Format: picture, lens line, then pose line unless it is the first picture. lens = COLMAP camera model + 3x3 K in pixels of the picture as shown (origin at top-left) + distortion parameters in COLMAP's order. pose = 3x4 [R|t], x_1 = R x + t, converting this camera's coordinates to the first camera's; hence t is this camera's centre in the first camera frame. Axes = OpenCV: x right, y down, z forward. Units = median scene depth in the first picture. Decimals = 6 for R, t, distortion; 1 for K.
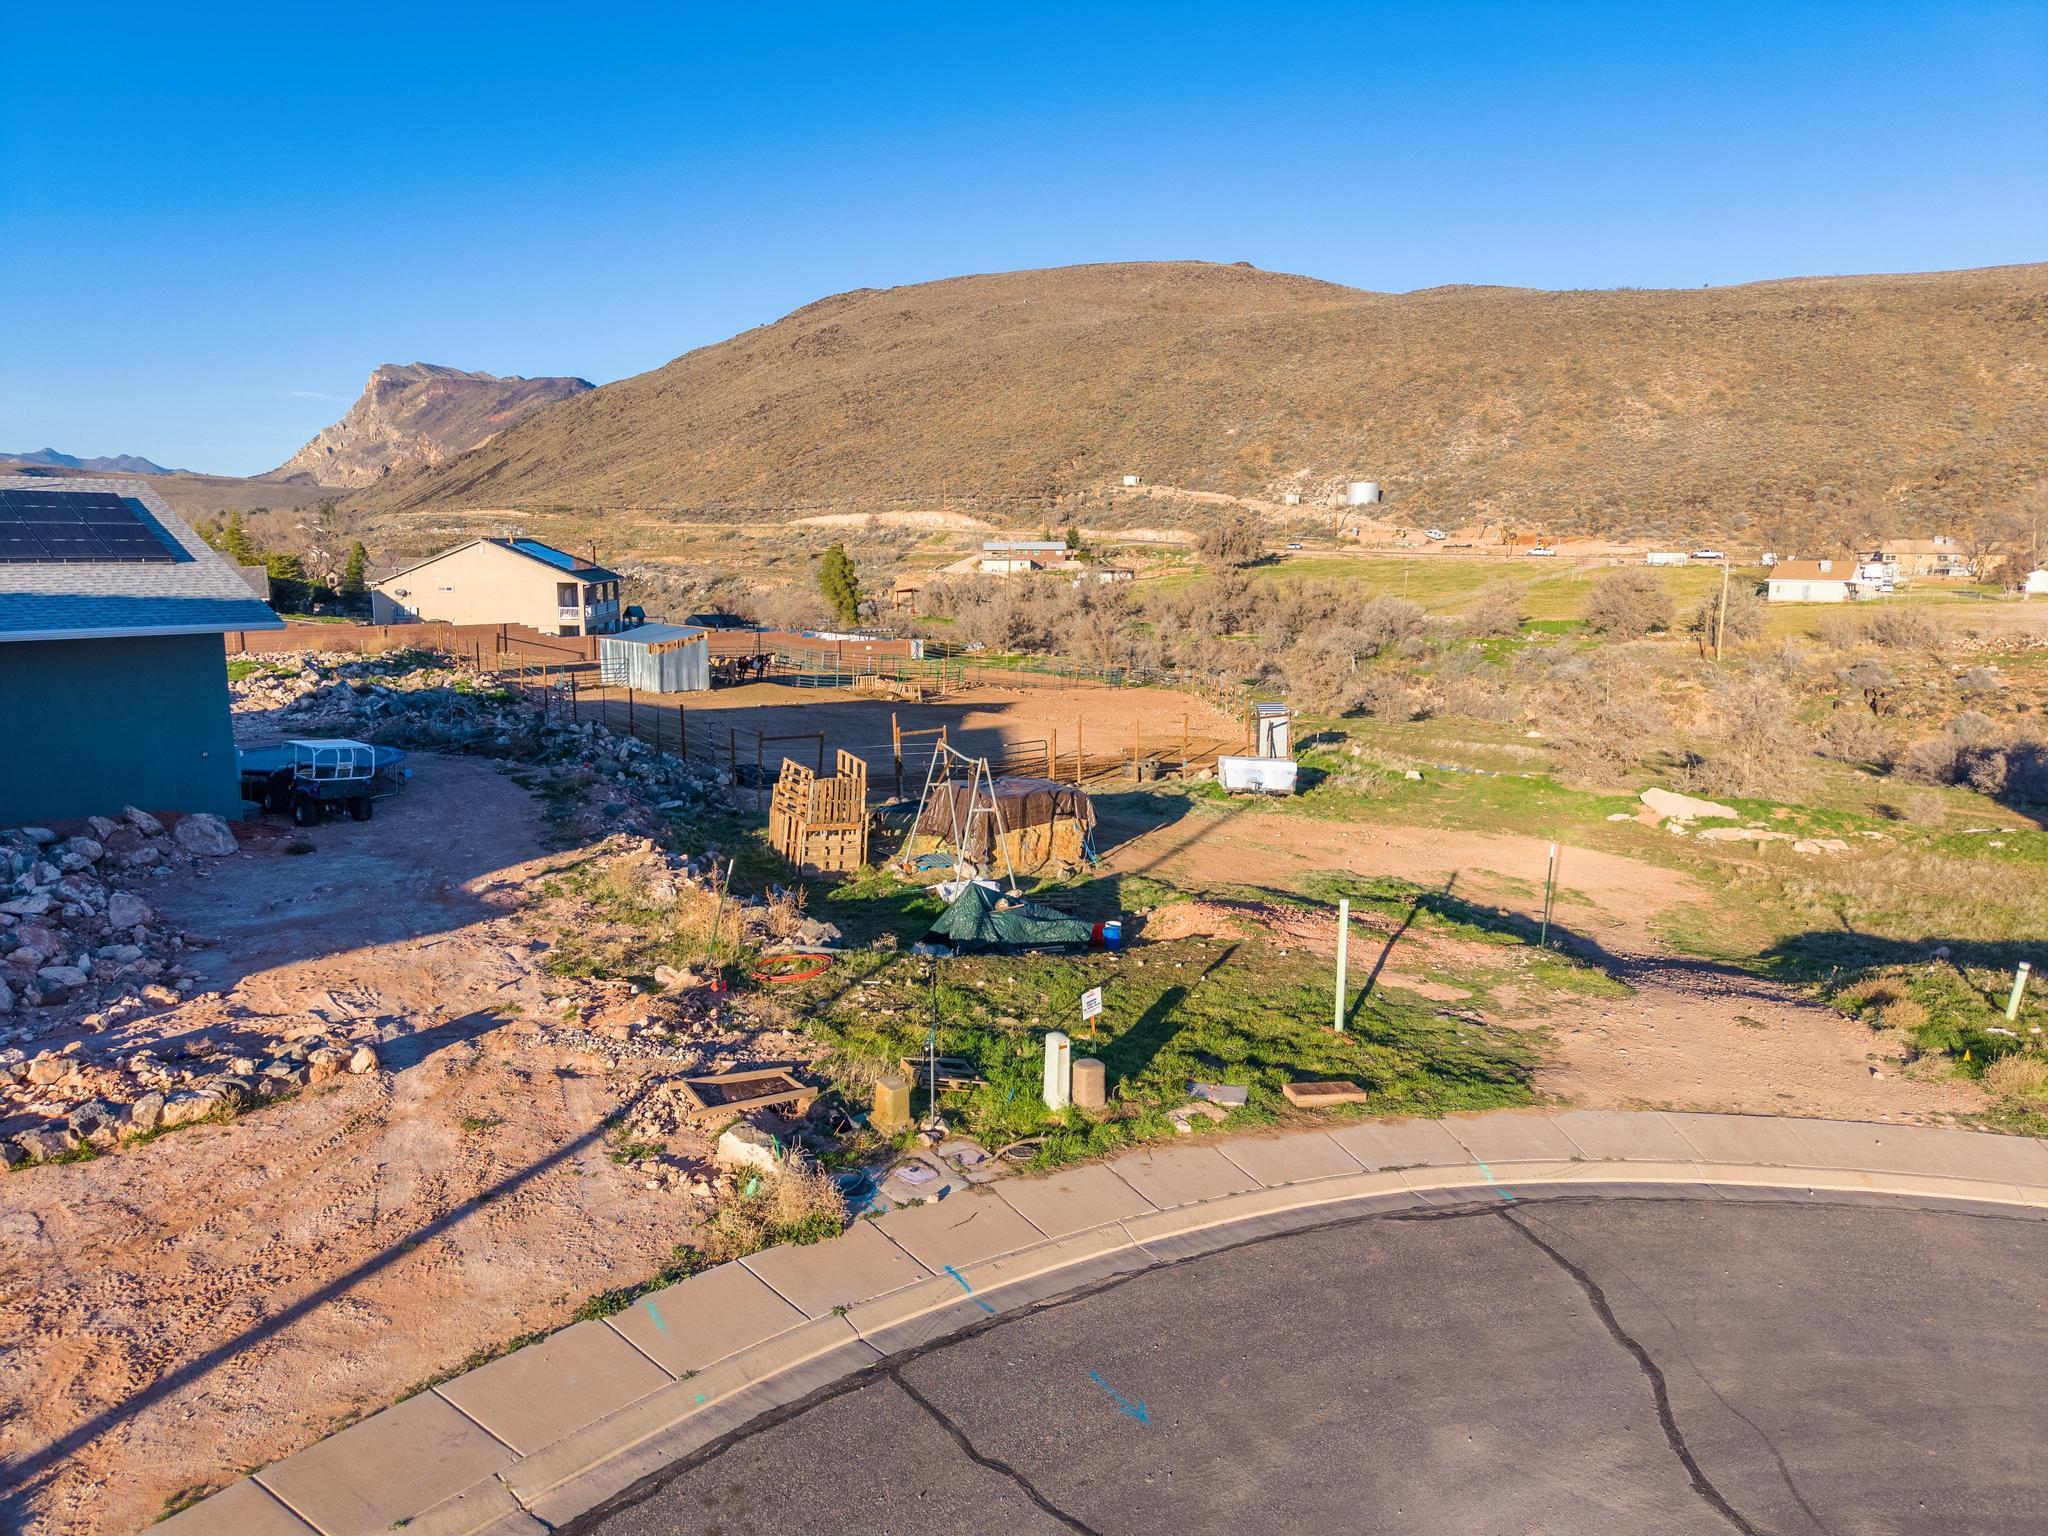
lens RADIAL K [[1369.7, 0, 1021.4], [0, 1369.7, 767.8], [0, 0, 1]] dist [0.019762, -0.020747]
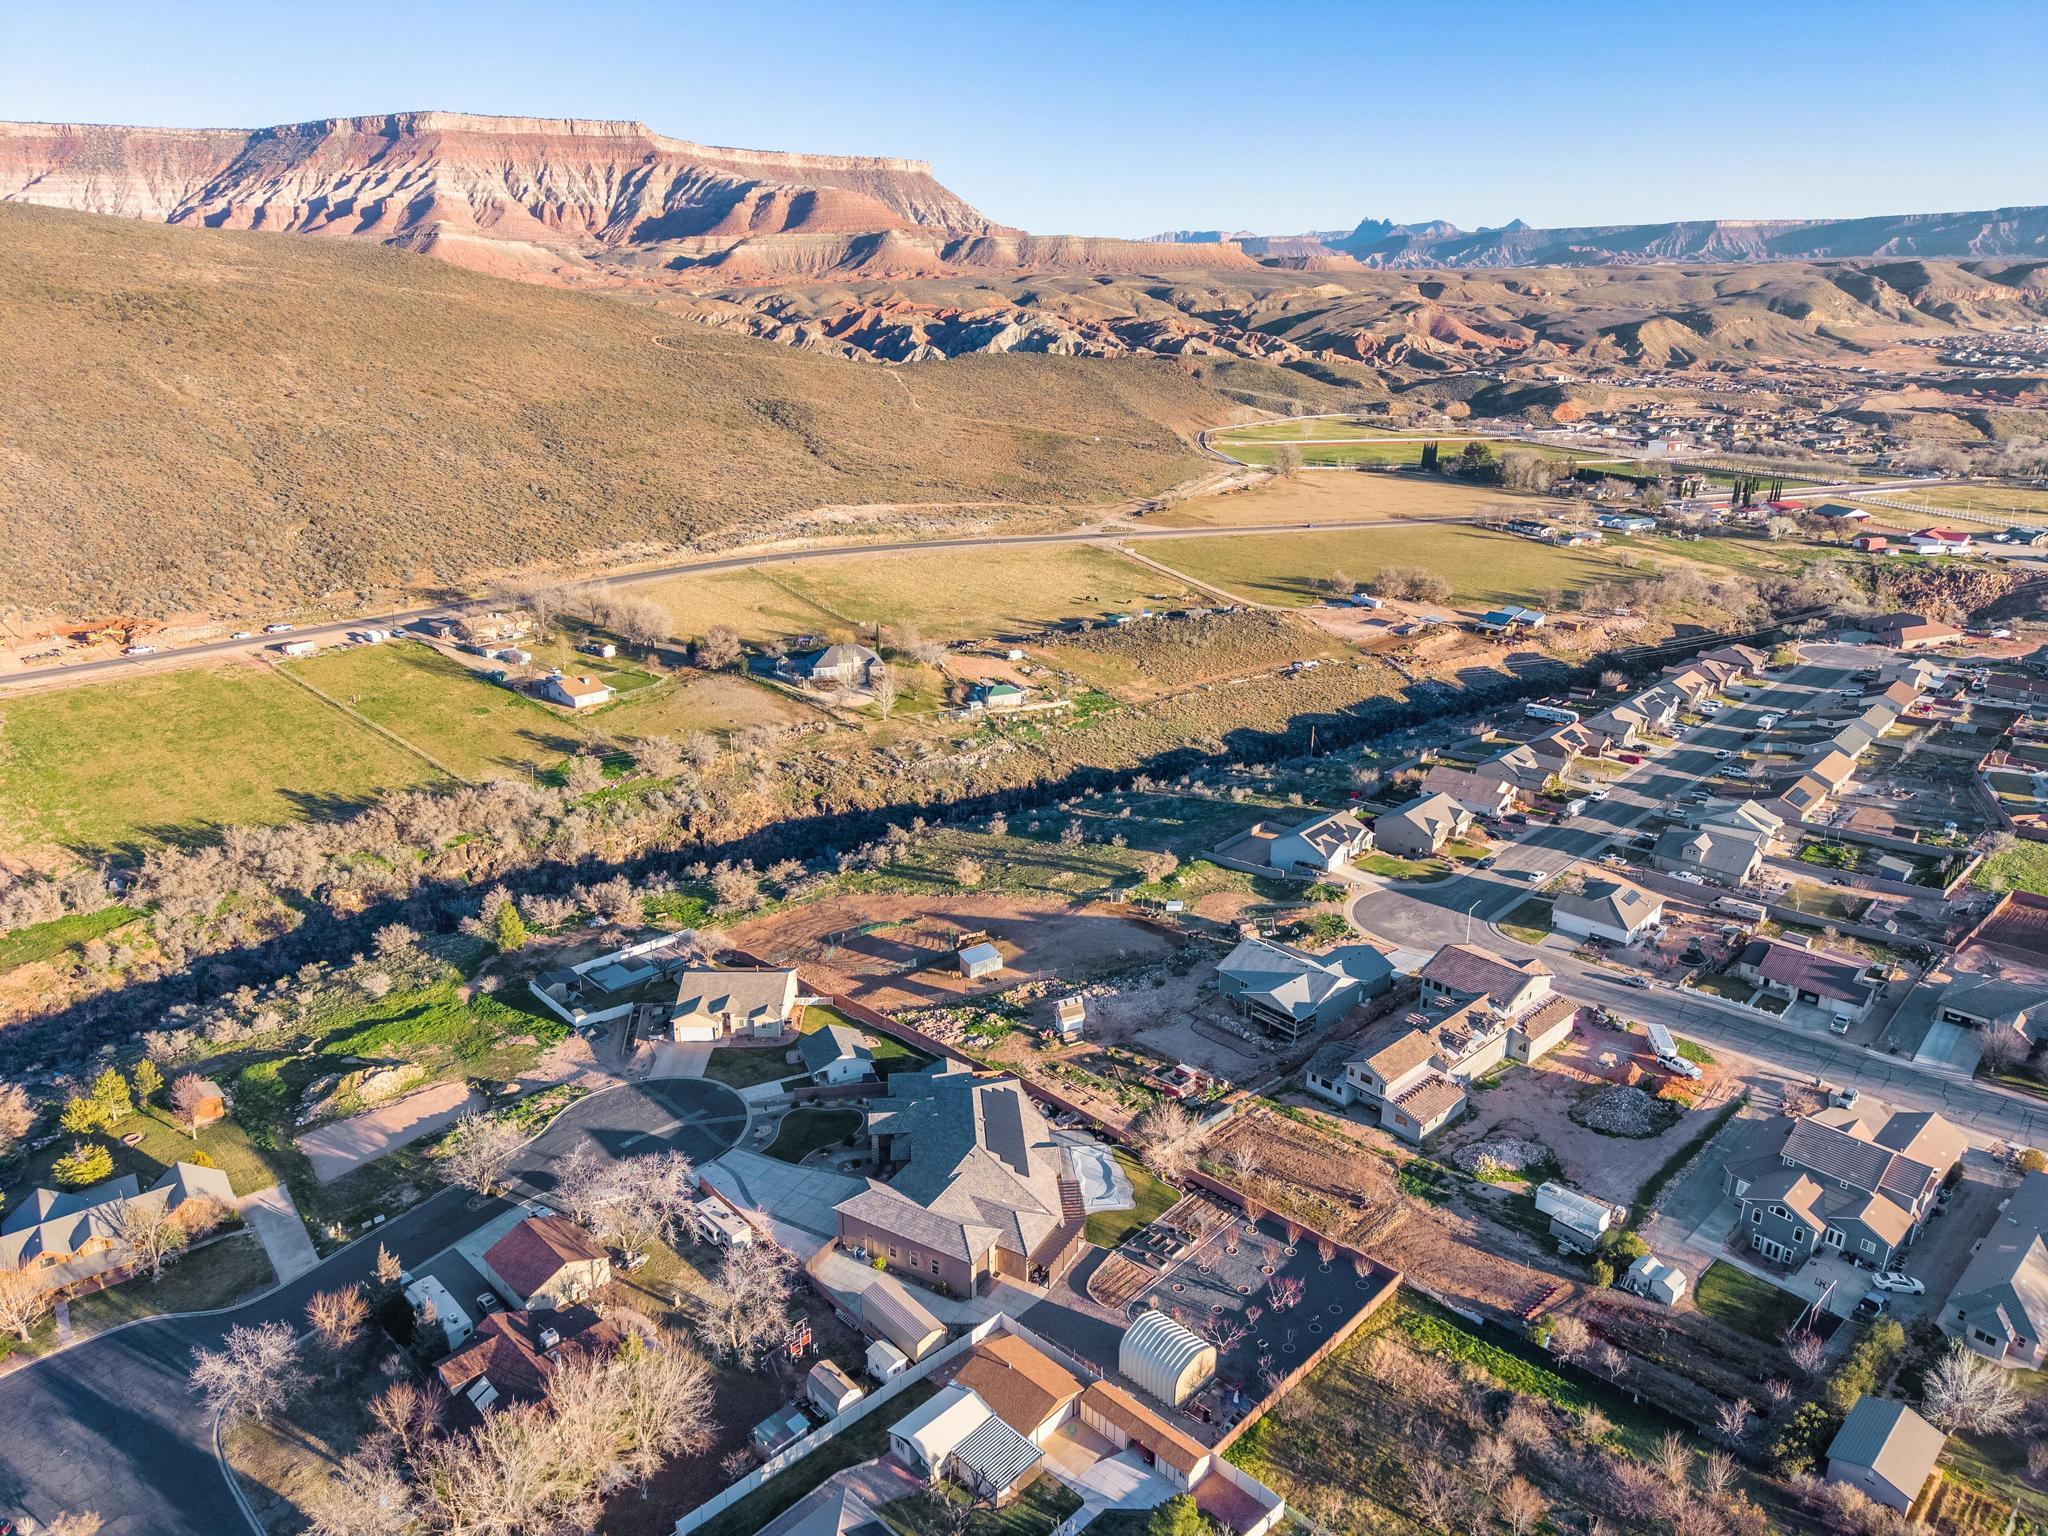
lens RADIAL K [[1369.7, 0, 1023.7], [0, 1369.7, 757.0], [0, 0, 1]] dist [0.019762, -0.020747]
pose [[0.127838, -0.327801, 0.936058, -0.411478], [0.157056, 0.938584, 0.307236, -0.198672], [-0.979281, 0.107738, 0.171470, 0.050361]]
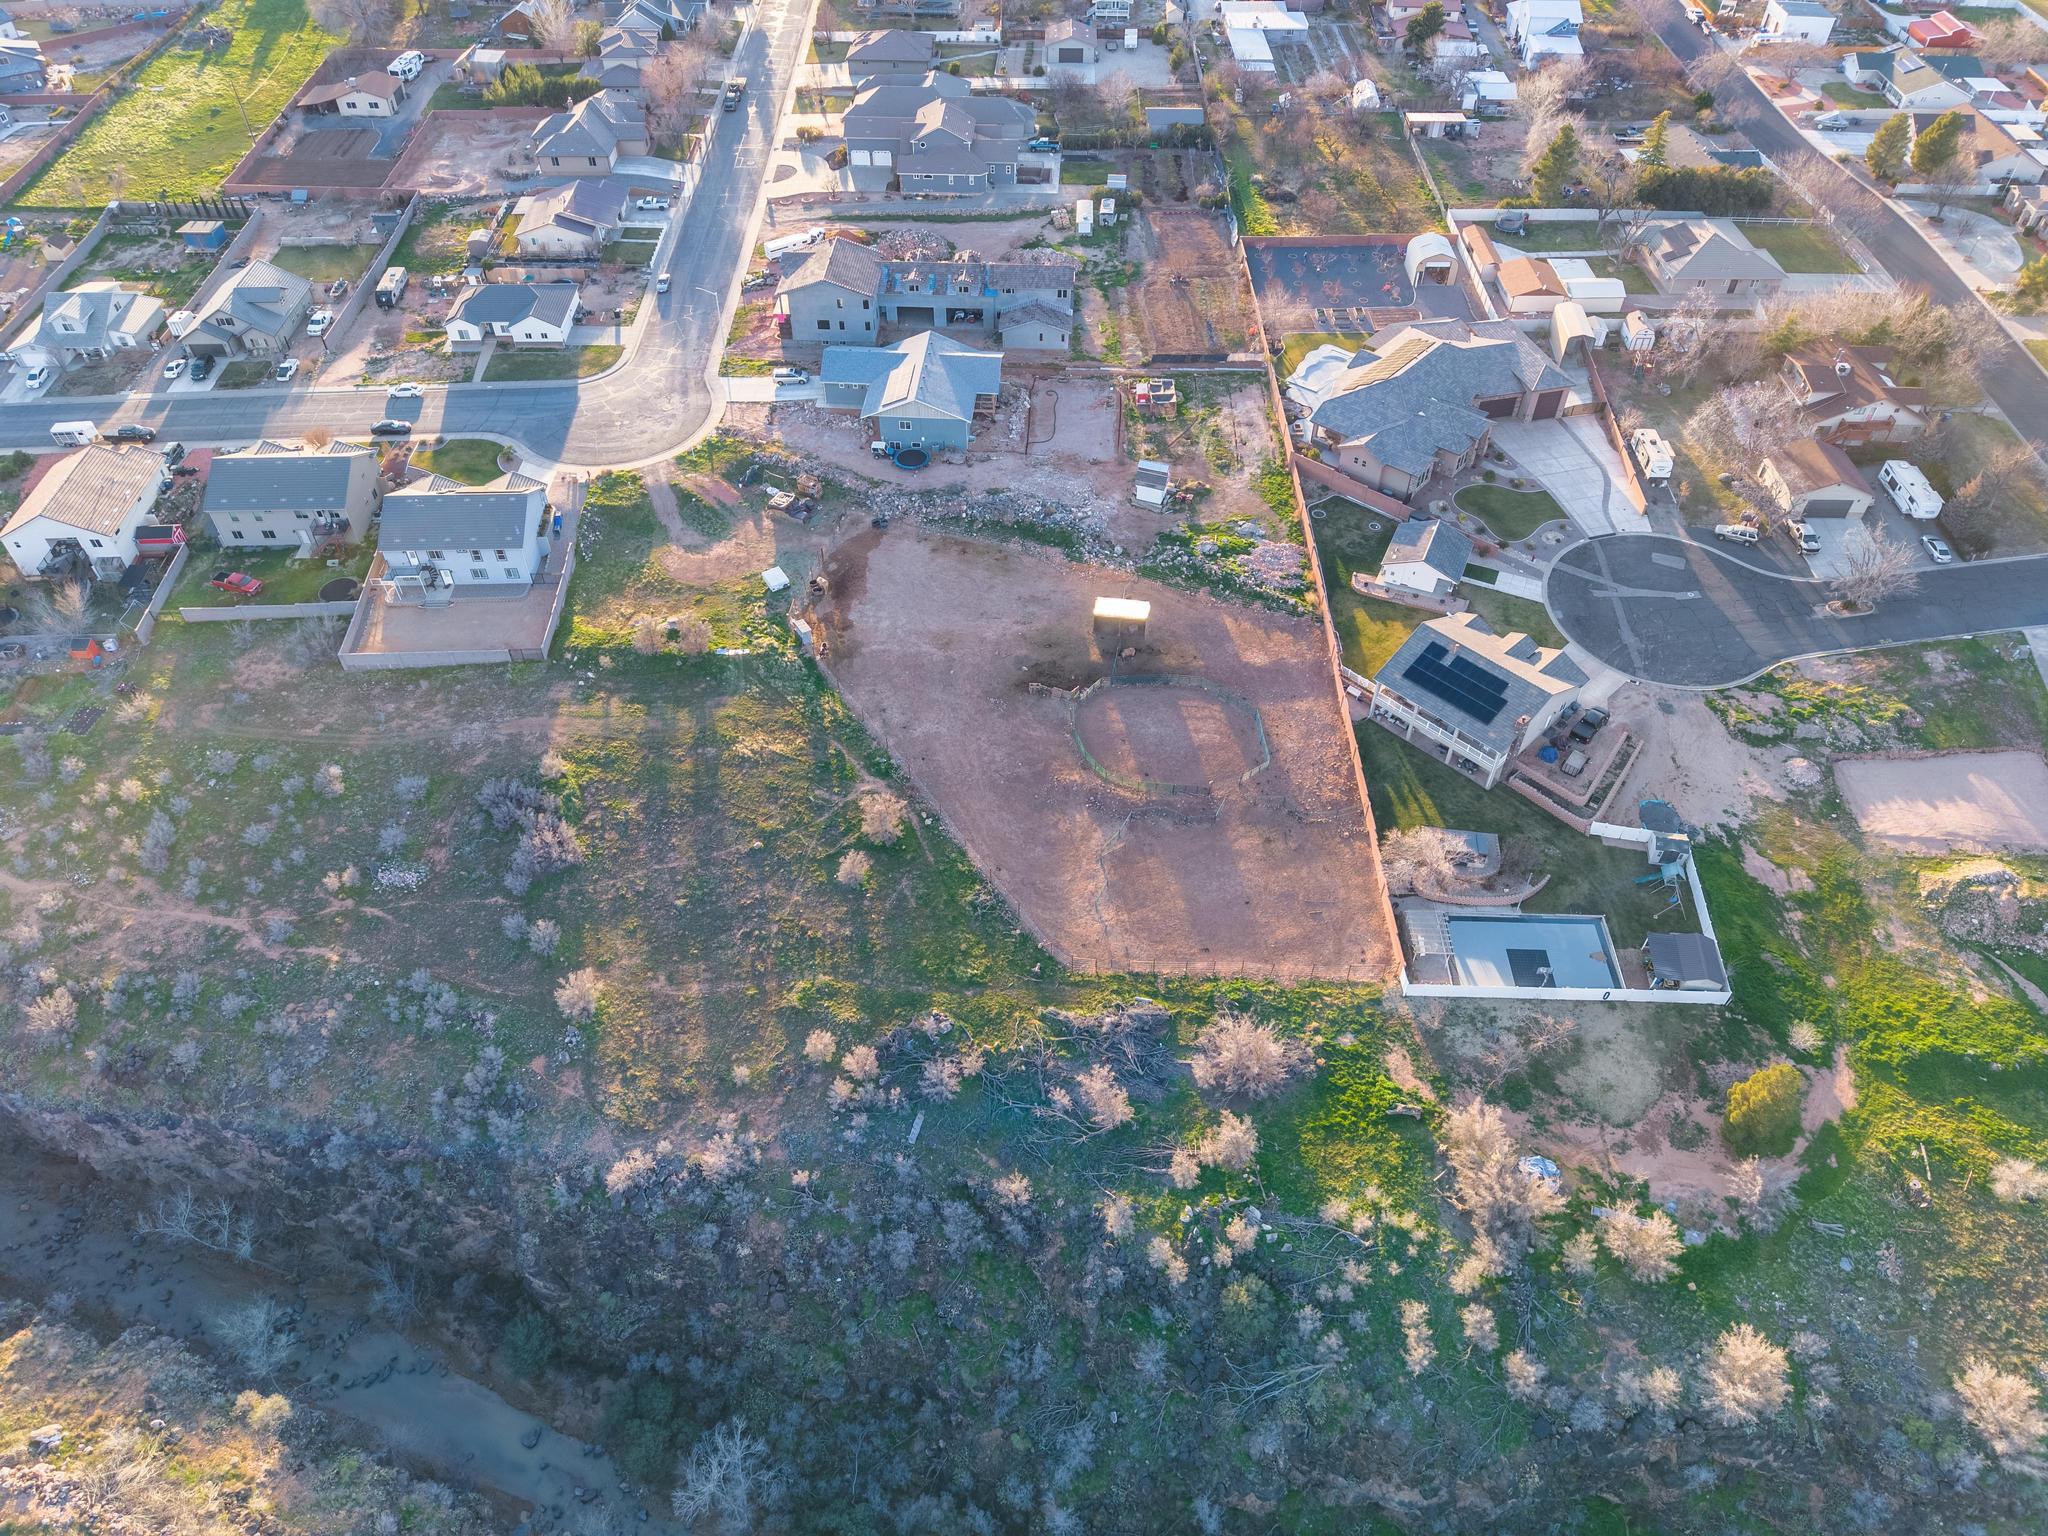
lens RADIAL K [[1369.7, 0, 1020.8], [0, 1369.7, 768.5], [0, 0, 1]] dist [0.019762, -0.020747]
pose [[-0.801002, 0.422983, -0.423651, 0.119445], [-0.100571, 0.602532, 0.791733, -0.224458], [0.590153, 0.676787, -0.440090, 0.283352]]
